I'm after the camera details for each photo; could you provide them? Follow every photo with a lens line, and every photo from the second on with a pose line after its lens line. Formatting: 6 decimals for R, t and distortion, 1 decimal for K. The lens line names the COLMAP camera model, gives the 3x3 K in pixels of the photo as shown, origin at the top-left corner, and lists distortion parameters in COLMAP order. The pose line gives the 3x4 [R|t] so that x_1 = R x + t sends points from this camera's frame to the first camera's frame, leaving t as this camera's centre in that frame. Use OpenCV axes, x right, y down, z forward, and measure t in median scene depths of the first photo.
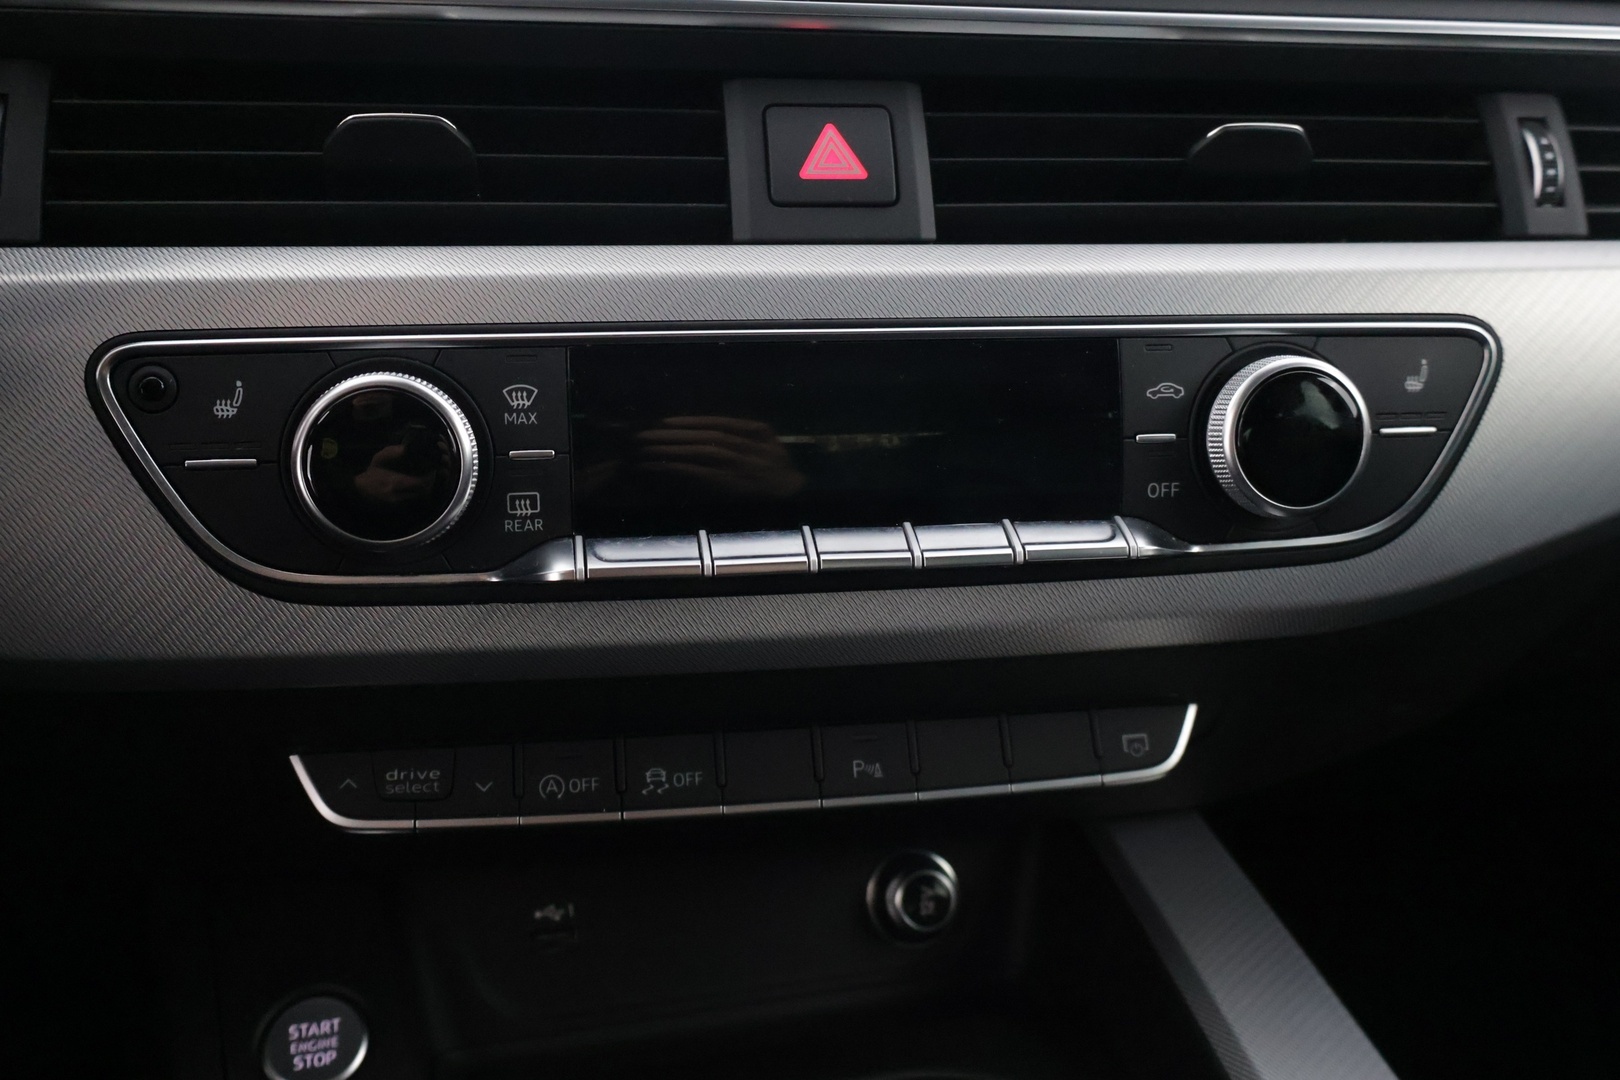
lens RADIAL K [[1546.8, 0, 810.0], [0, 1546.8, 540.0], [0, 0, 1]] dist [0.003777, 0.004053]
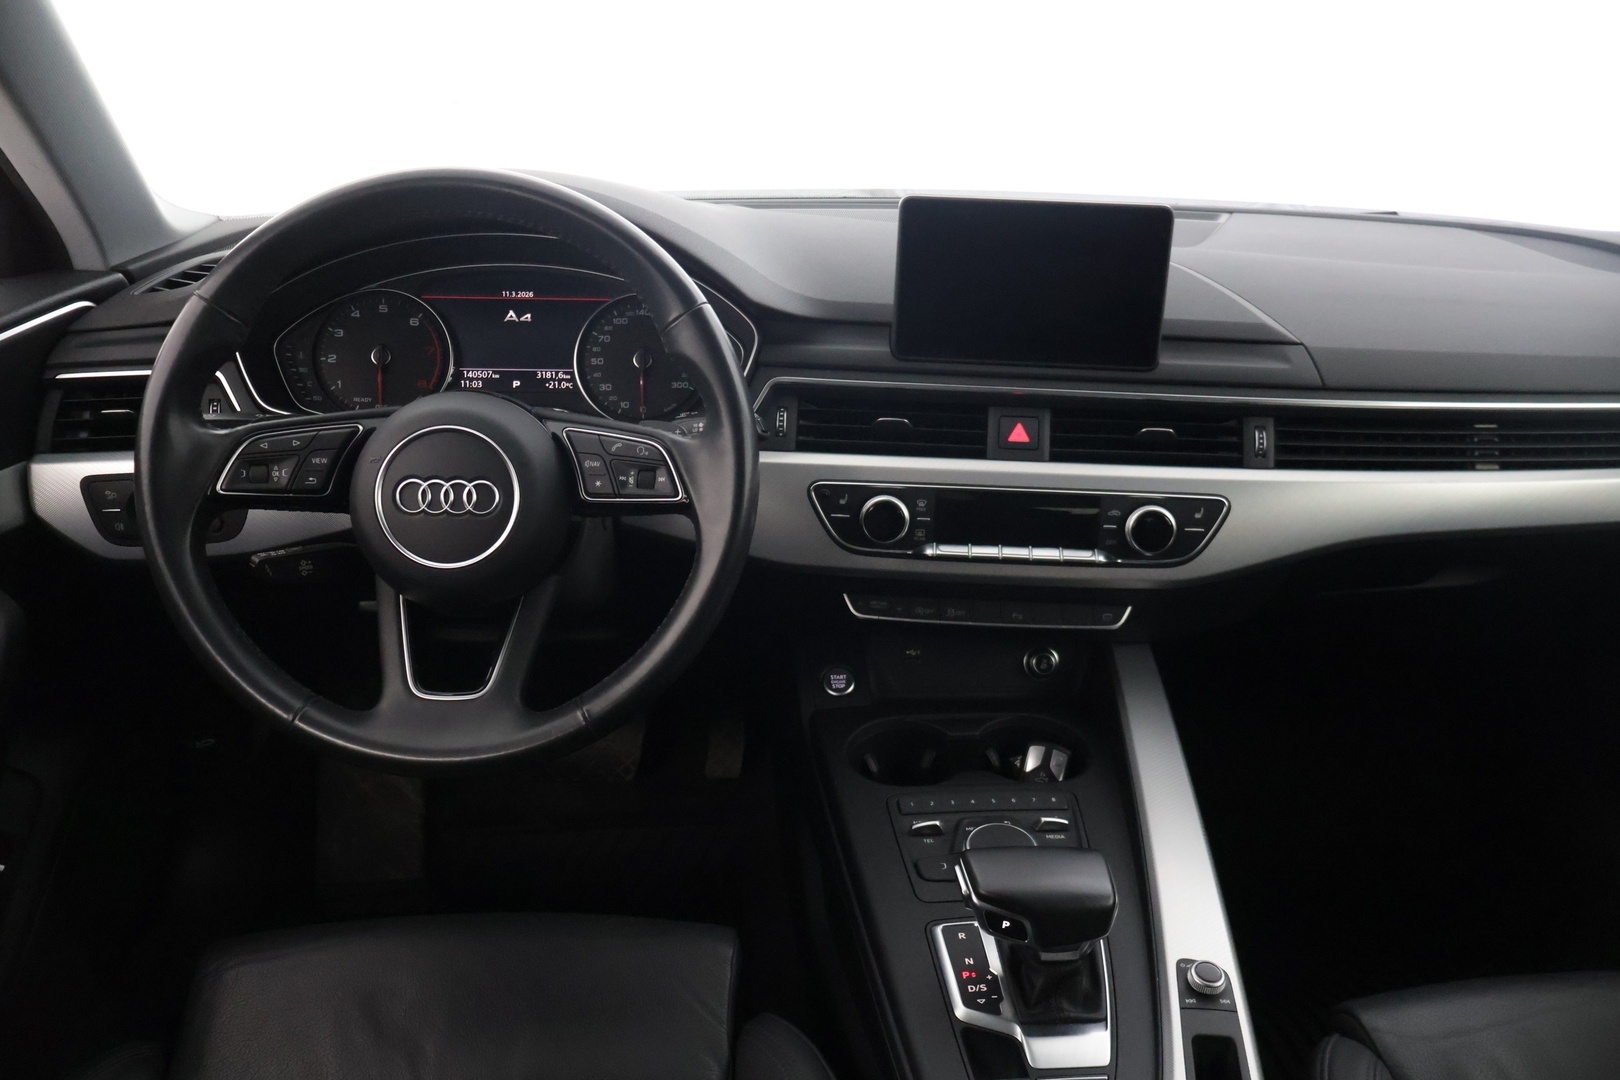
lens RADIAL K [[1404.0, 0, 810.0], [0, 1404.0, 540.0], [0, 0, 1]] dist [-0.003902, -0.001248]
pose [[0.973920, 0.095121, -0.205991, 0.219374], [-0.072073, 0.990554, 0.116654, -0.339940], [0.215142, -0.098766, 0.971576, -2.045637]]
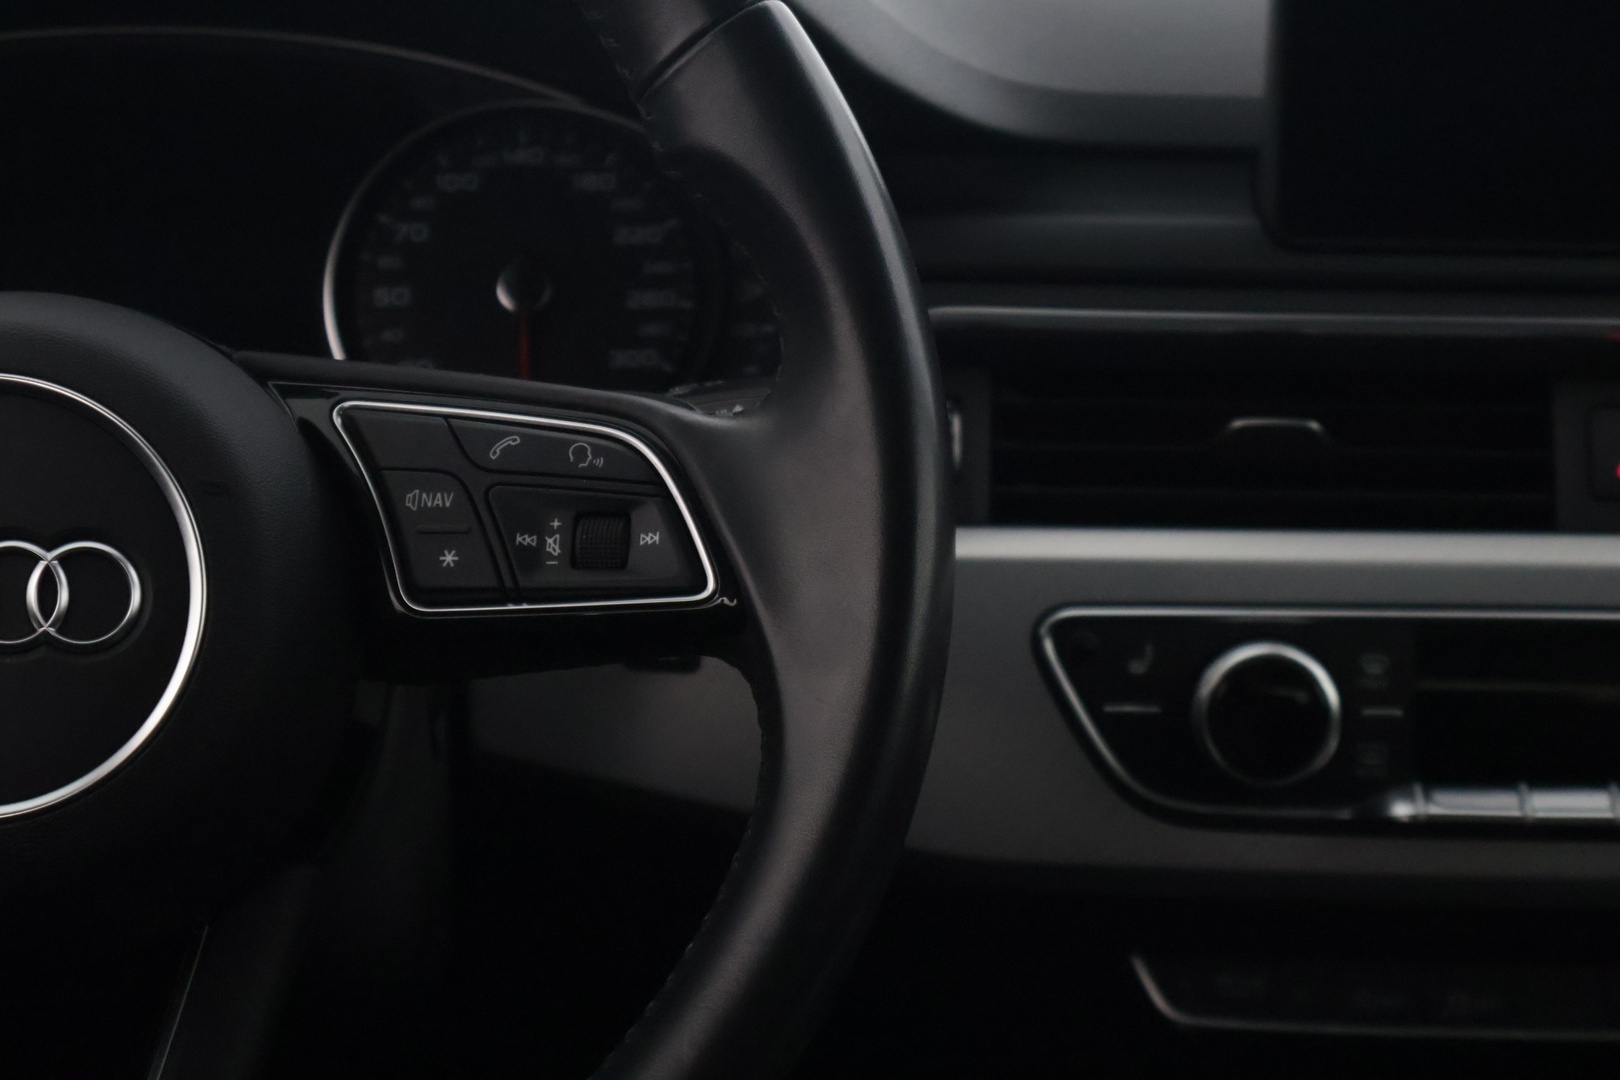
lens RADIAL K [[3367.5, 0, 810.0], [0, 3367.5, 540.0], [0, 0, 1]] dist [0.003148, -0.057559]
pose [[0.977578, 0.043523, -0.206026, -0.075212], [-0.048452, 0.998646, -0.018935, -0.109500], [0.204923, 0.028492, 0.978363, -1.520576]]
